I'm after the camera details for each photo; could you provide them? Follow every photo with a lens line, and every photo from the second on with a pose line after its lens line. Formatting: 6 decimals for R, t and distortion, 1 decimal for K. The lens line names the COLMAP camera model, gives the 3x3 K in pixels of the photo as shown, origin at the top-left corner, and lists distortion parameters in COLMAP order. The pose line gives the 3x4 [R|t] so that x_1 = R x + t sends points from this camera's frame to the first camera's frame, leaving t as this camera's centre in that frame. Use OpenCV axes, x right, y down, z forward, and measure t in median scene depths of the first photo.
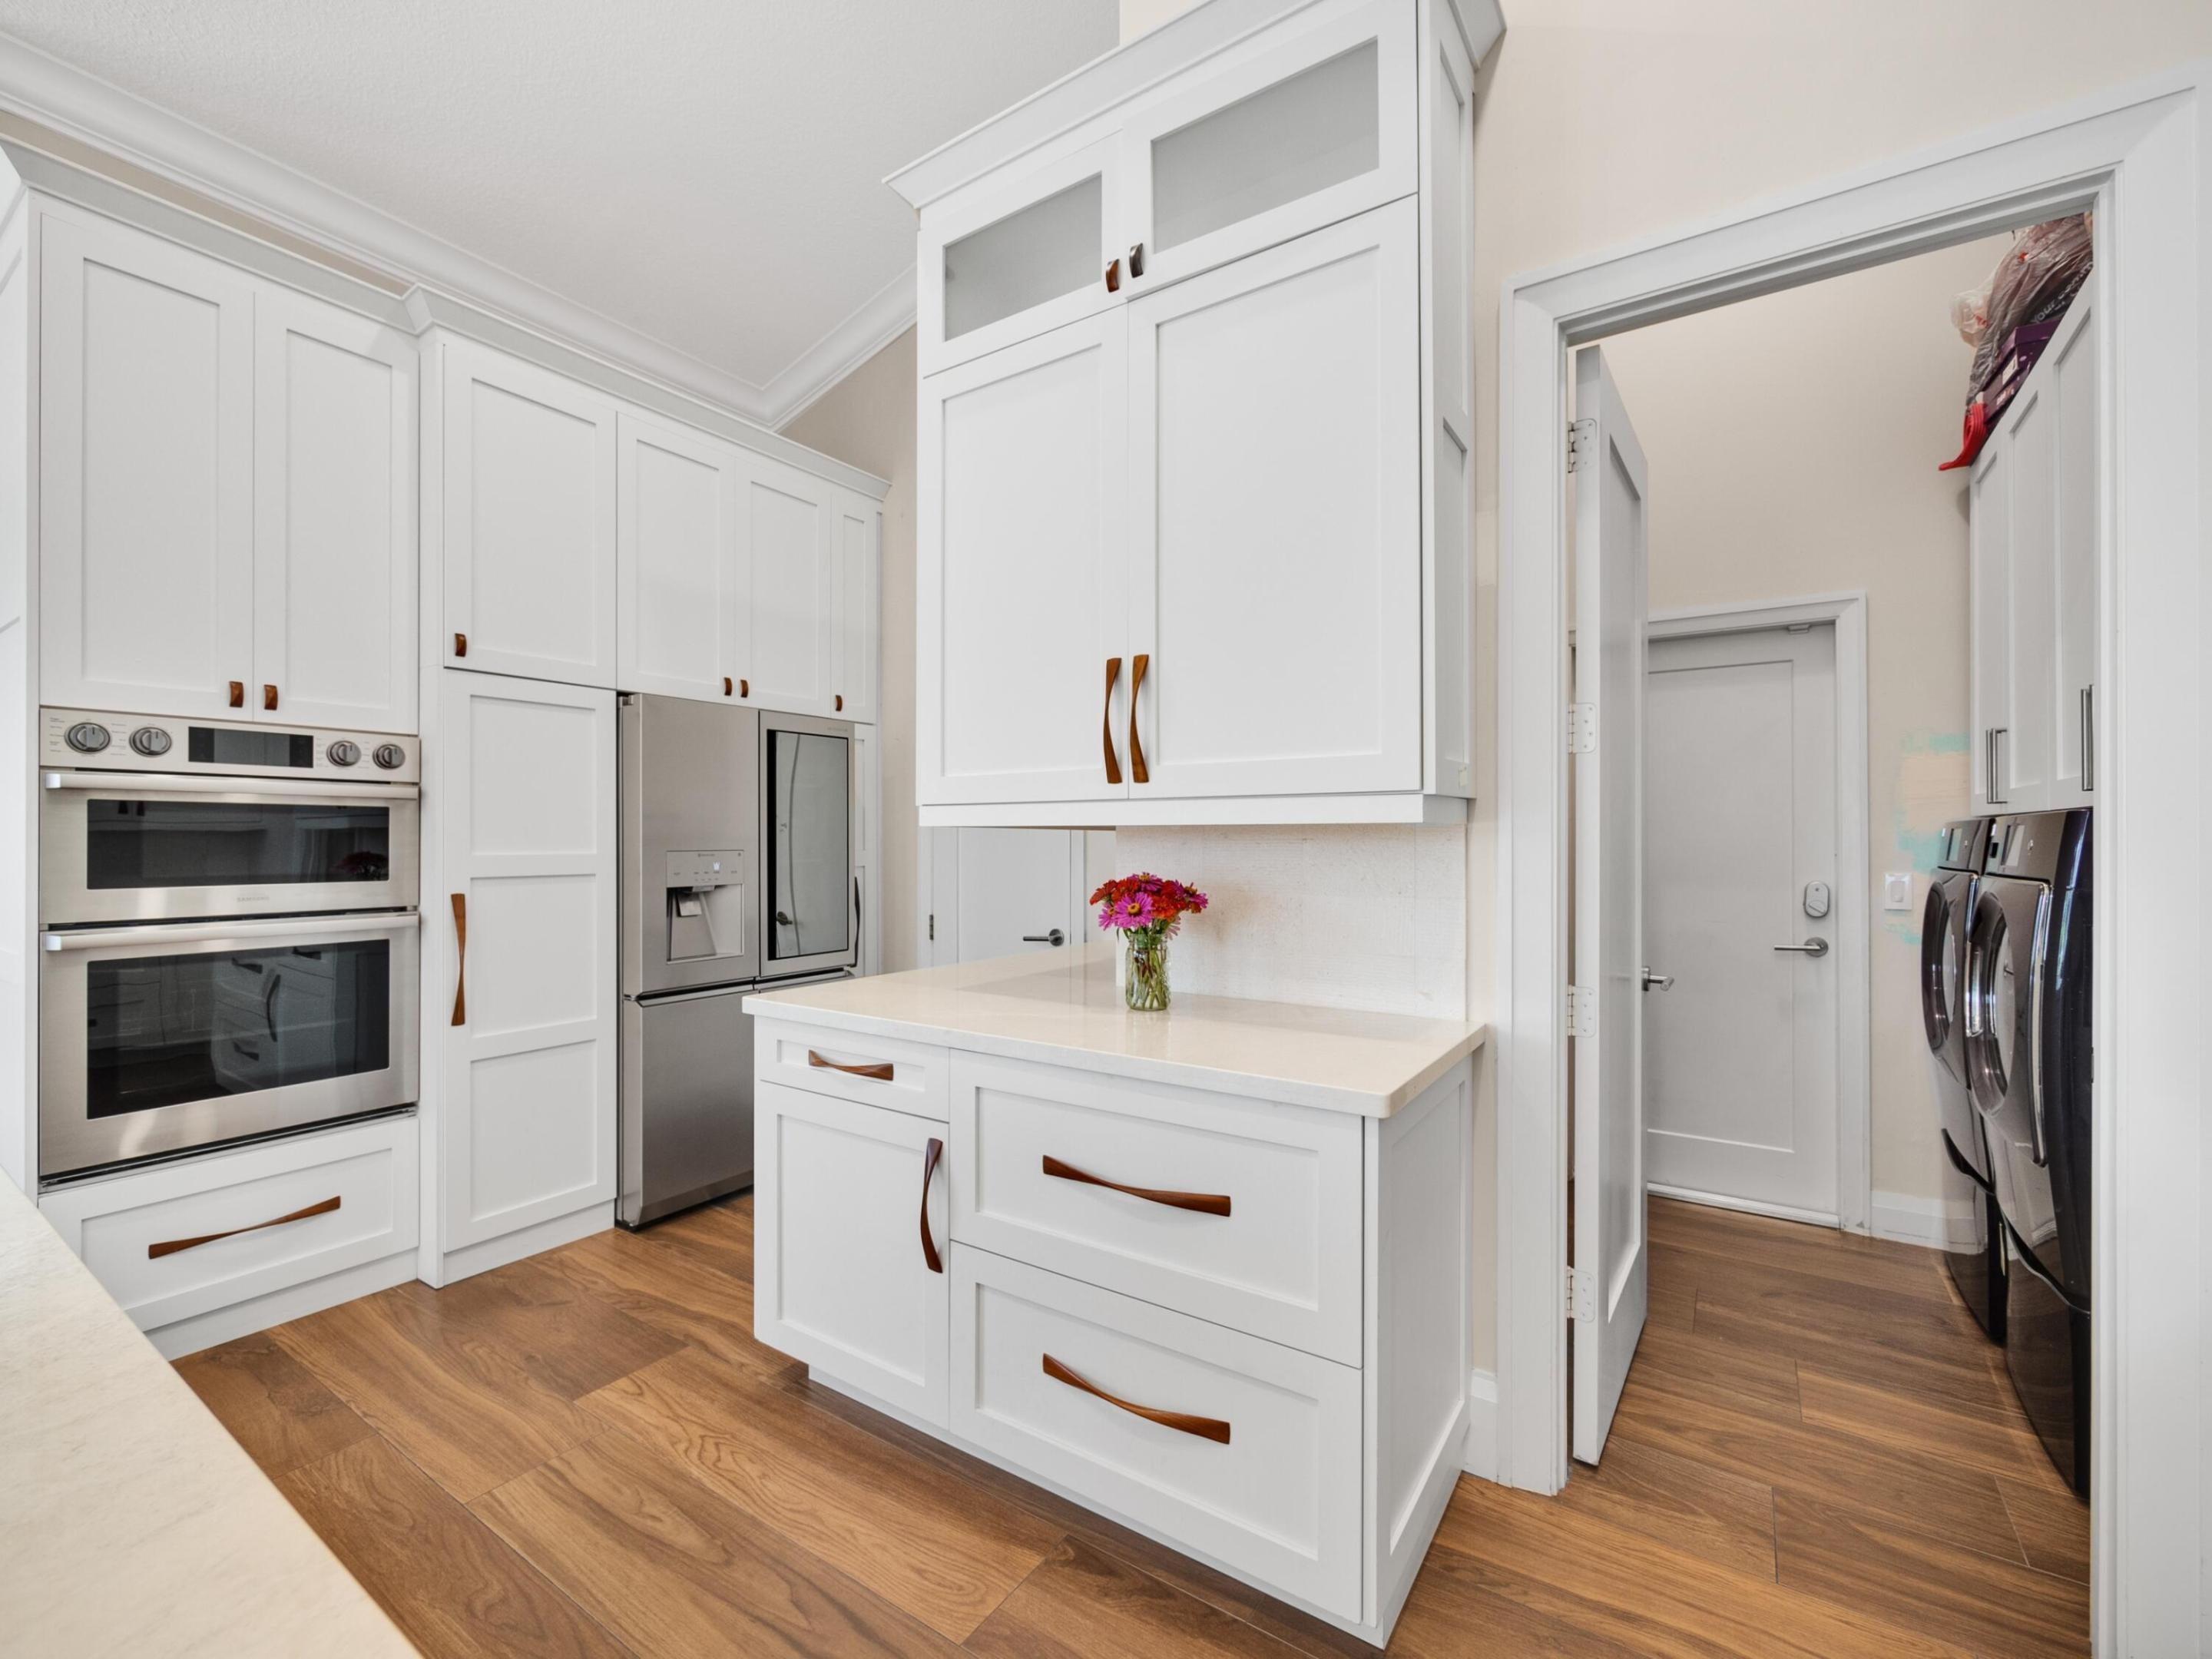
lens RADIAL K [[949.9, 0, 1084.9], [0, 949.9, 838.0], [0, 0, 1]] dist [-0.001525, 0.000093]
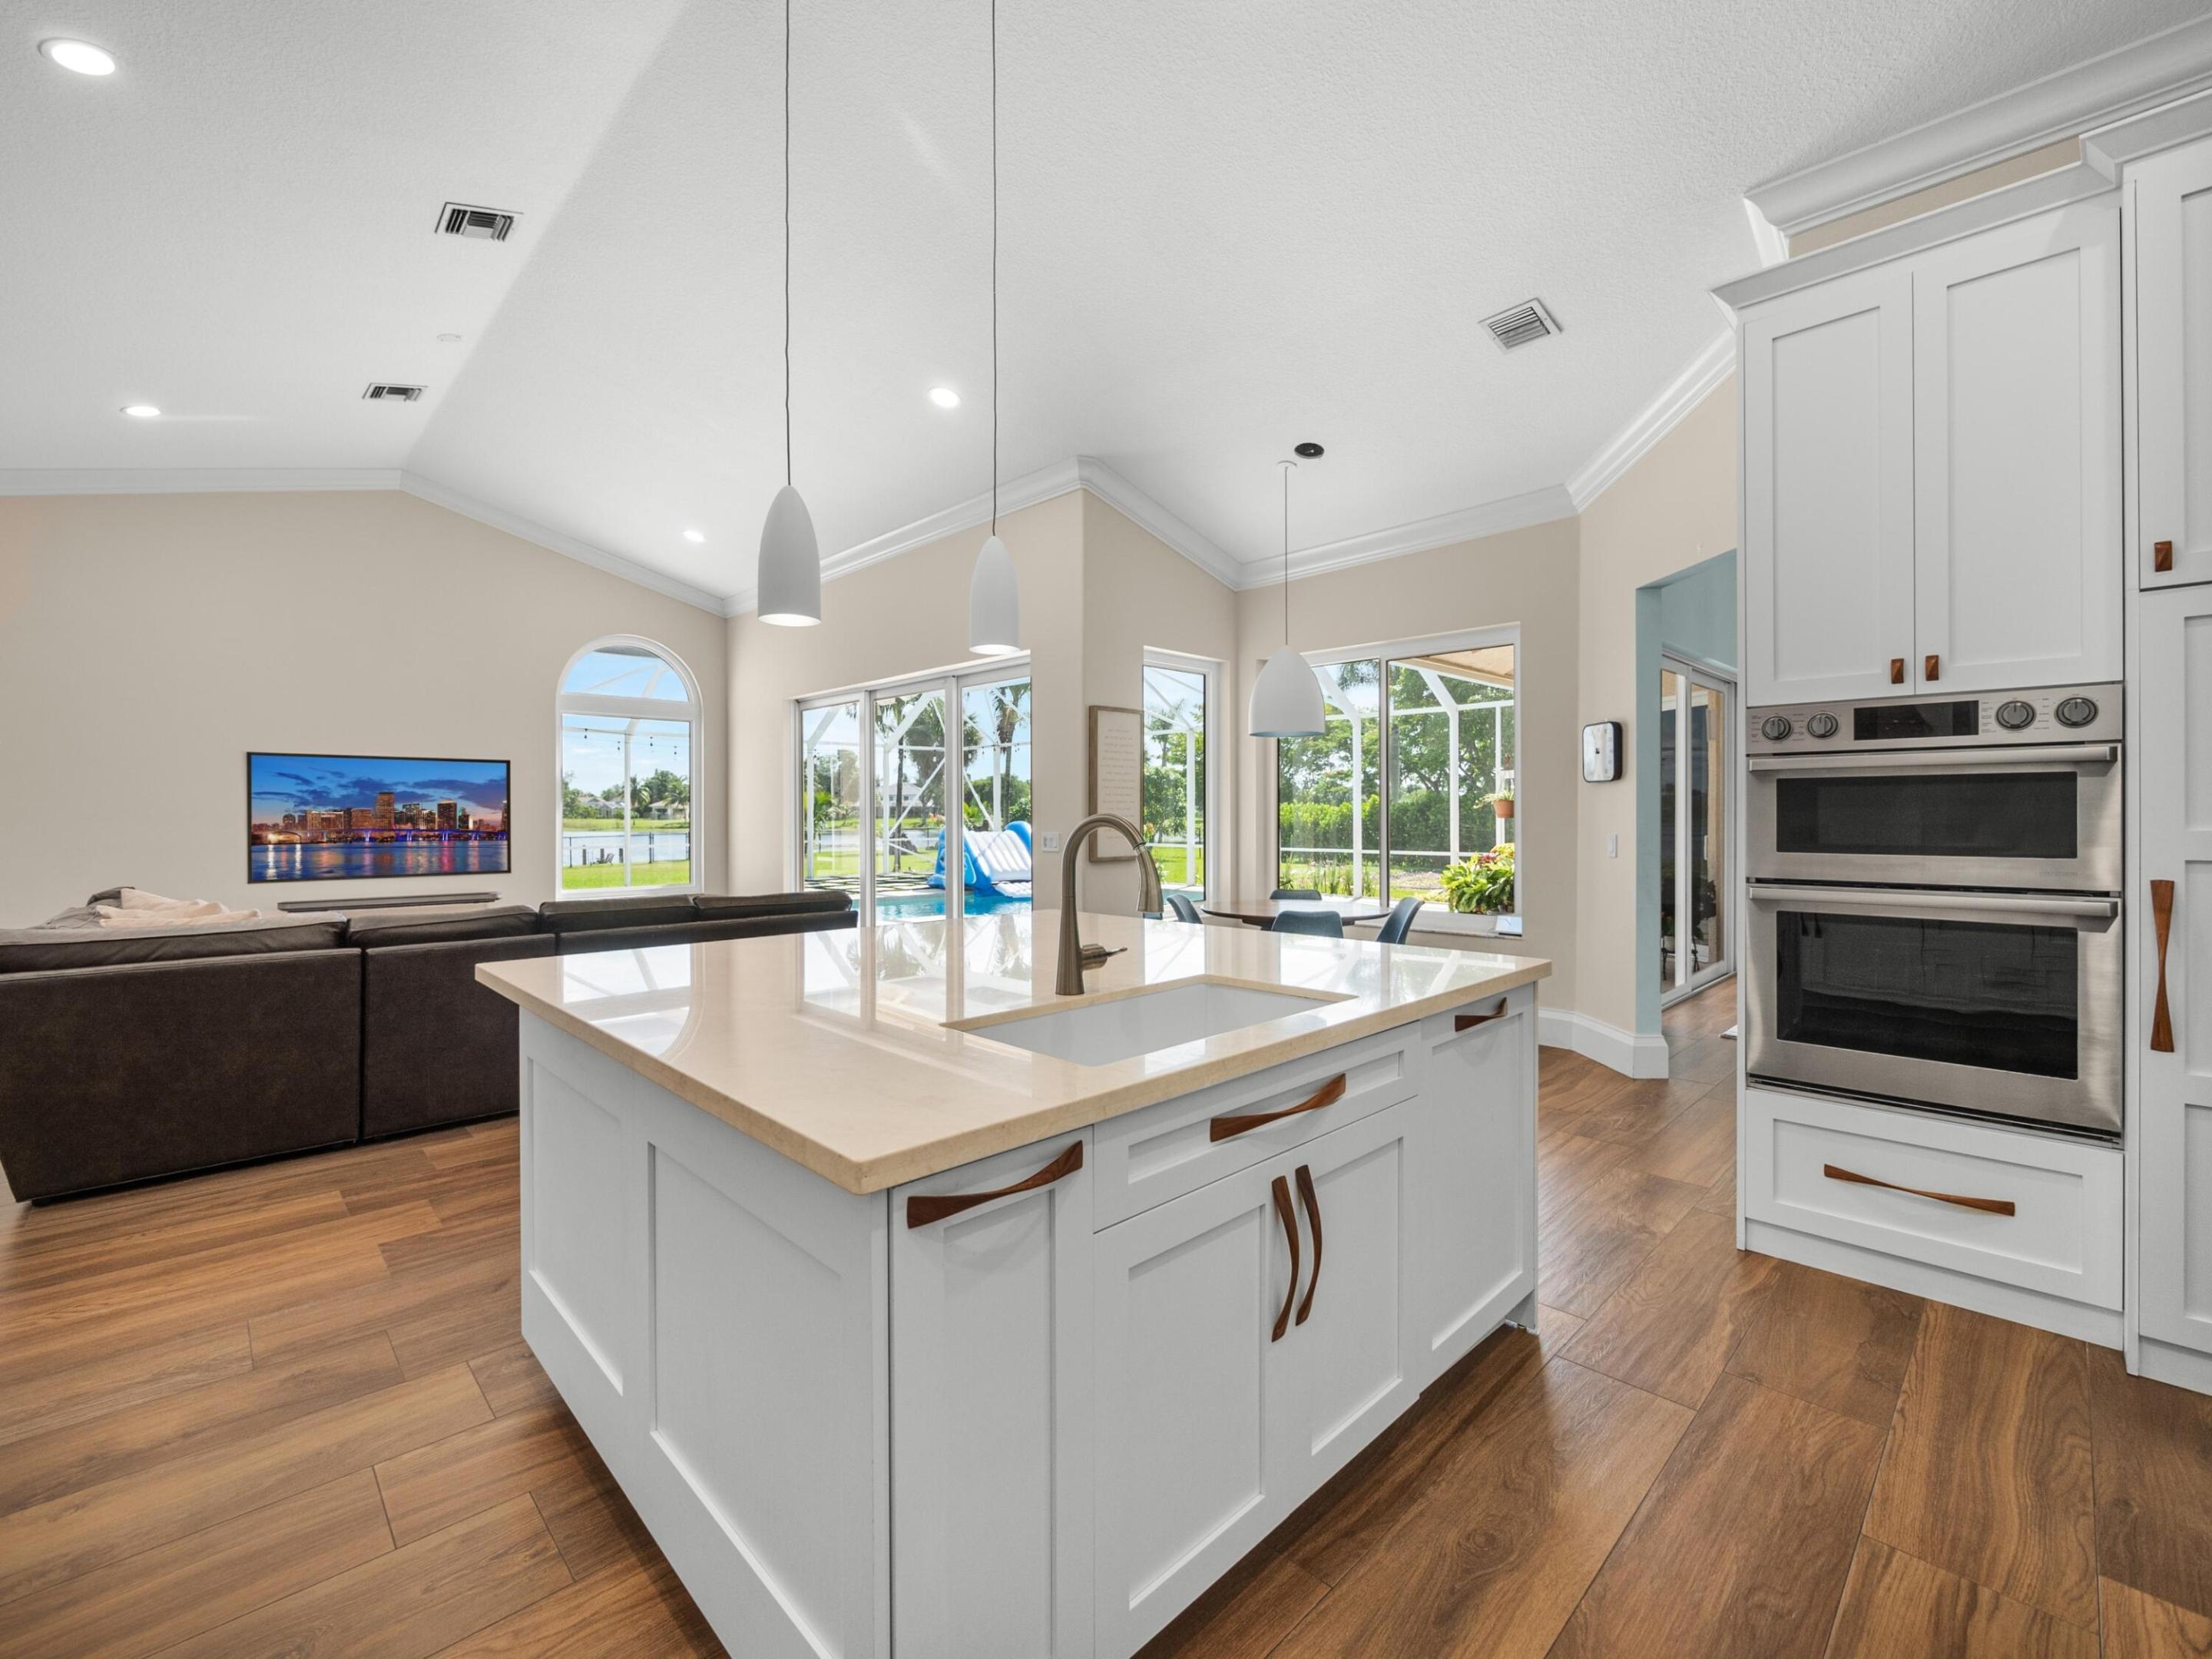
lens RADIAL K [[944.2, 0, 1099.8], [0, 944.2, 814.5], [0, 0, 1]] dist [-0.009328, 0.000880]
pose [[-0.198120, 0.000559, -0.980178, 0.299416], [0.005249, 0.999986, -0.000490, 0.001721], [0.980164, -0.005242, -0.198121, 0.364109]]
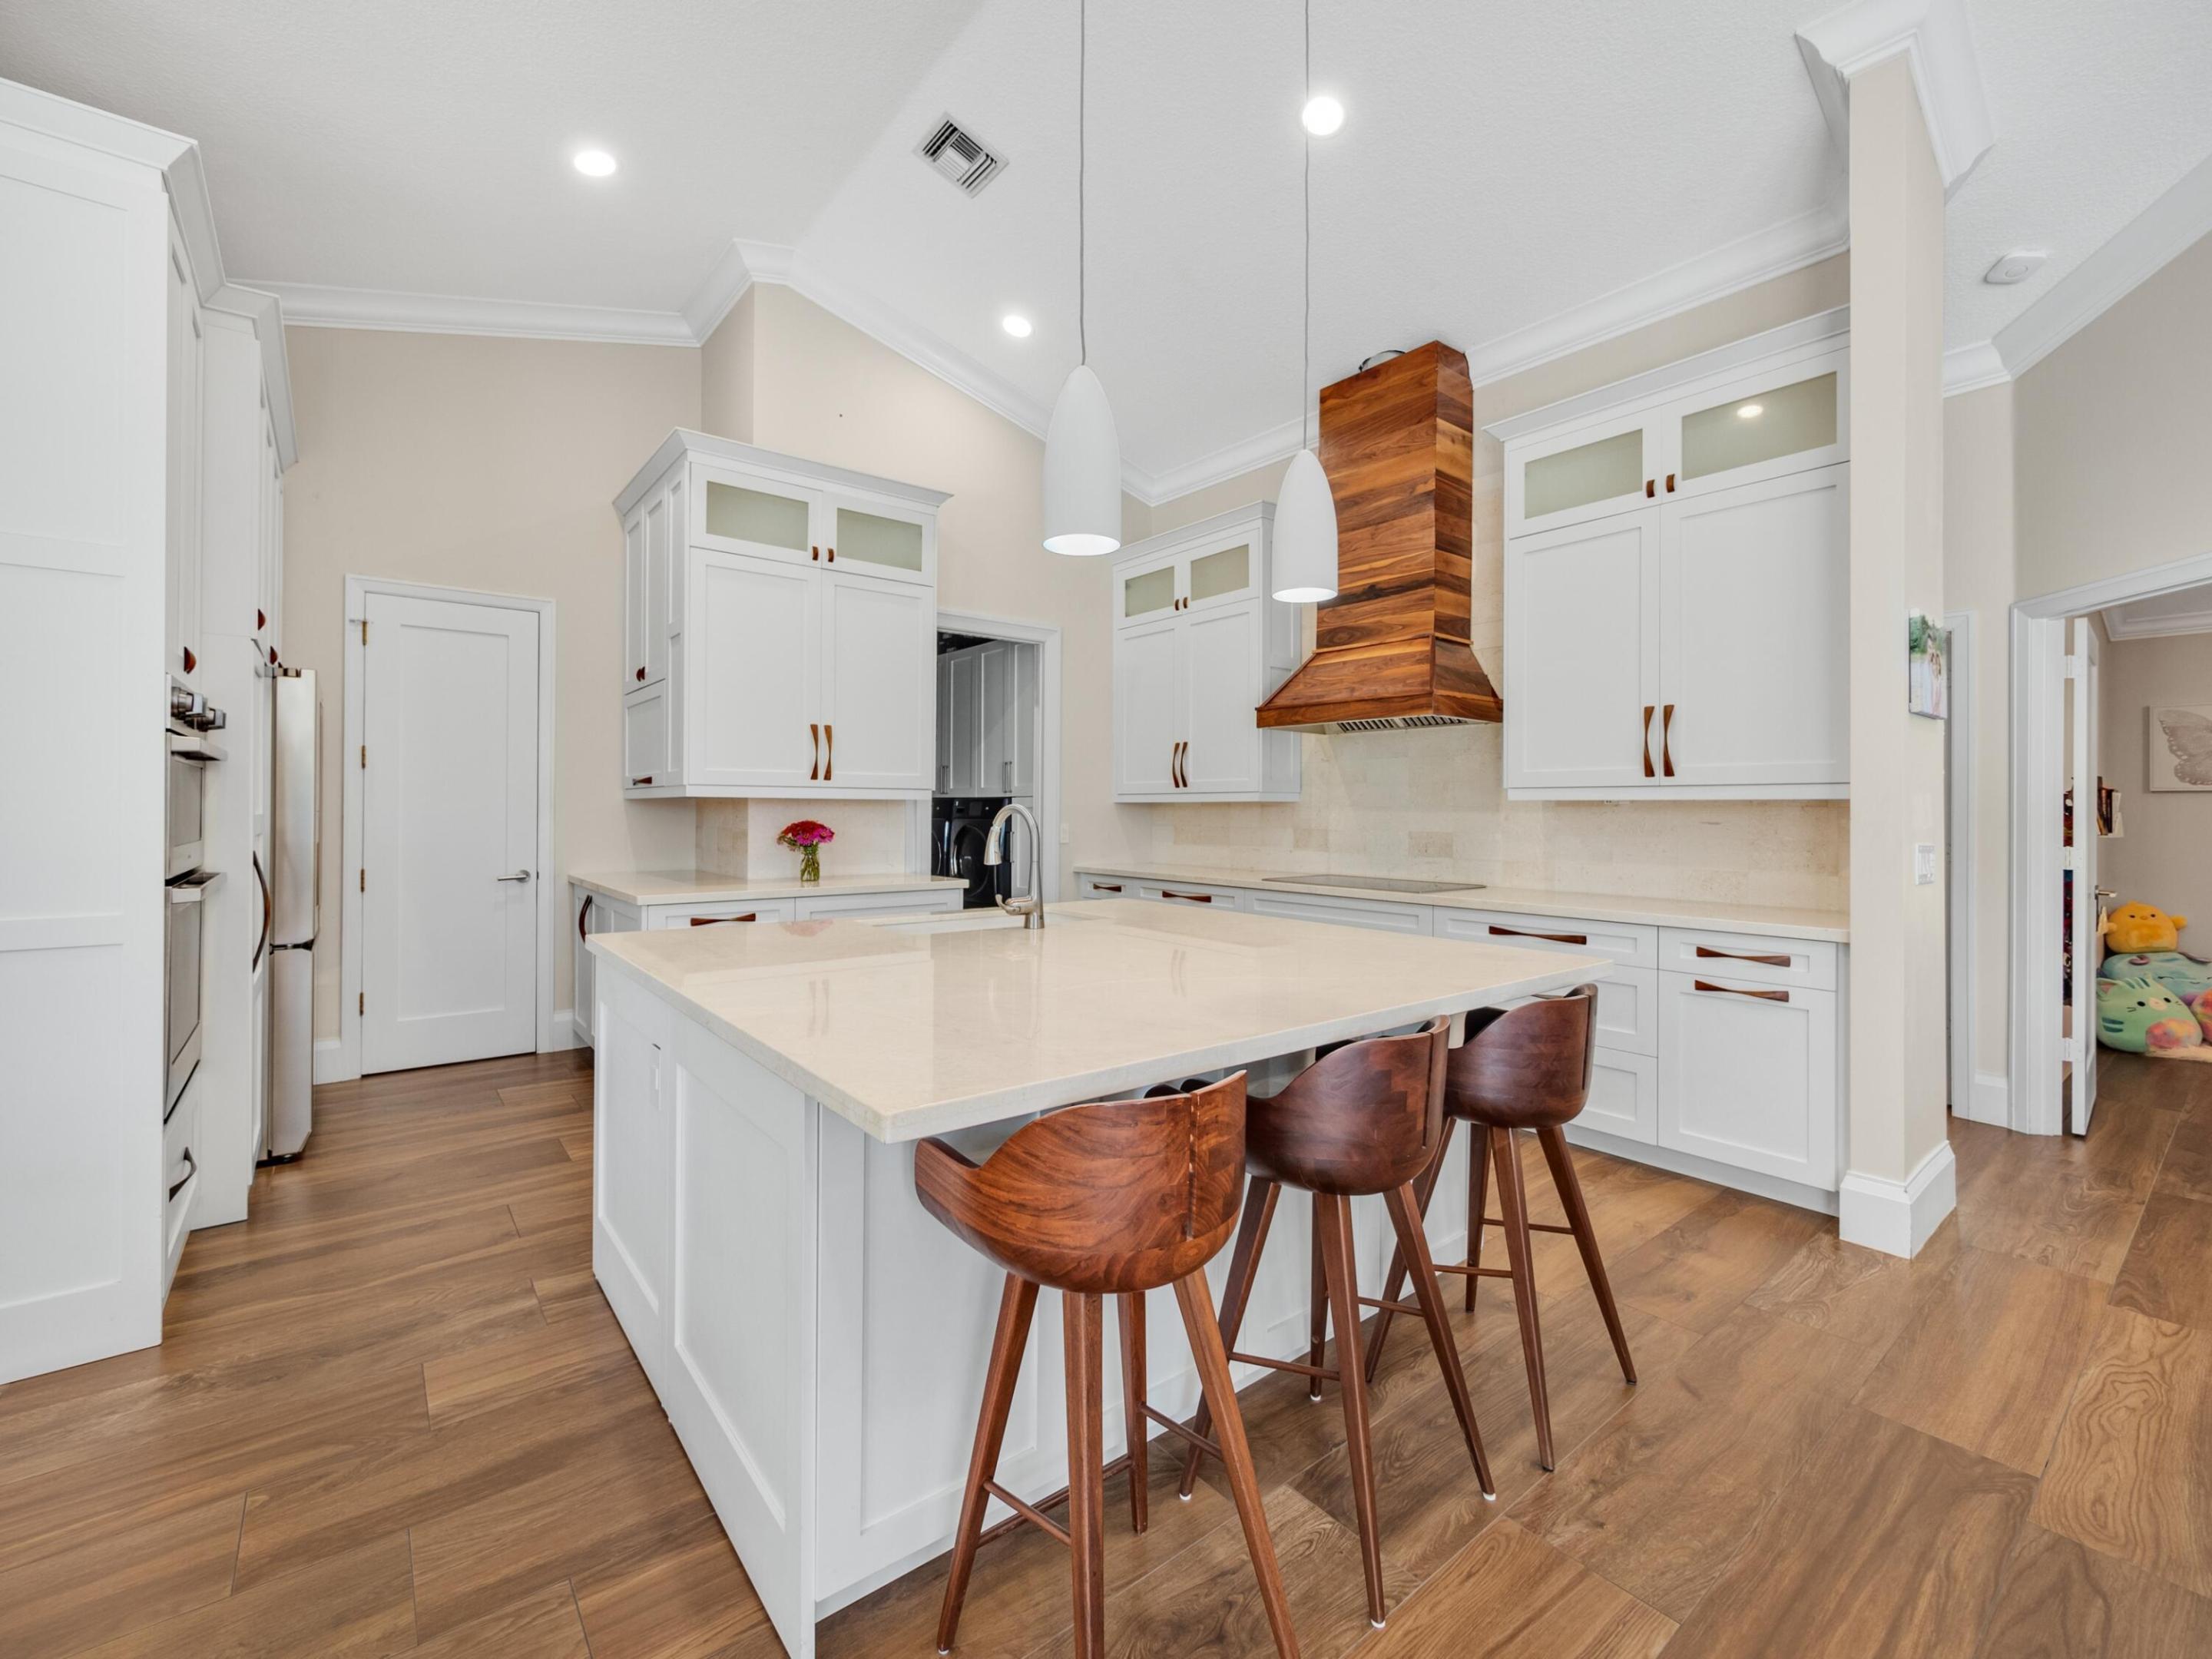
lens RADIAL K [[939.8, 0, 1104.9], [0, 939.8, 808.0], [0, 0, 1]] dist [-0.003895, -0.000522]
pose [[0.293591, 0.002891, 0.955927, -1.654367], [-0.008168, 0.999967, -0.000515, 0.004477], [-0.955896, -0.007657, 0.293605, -0.272708]]
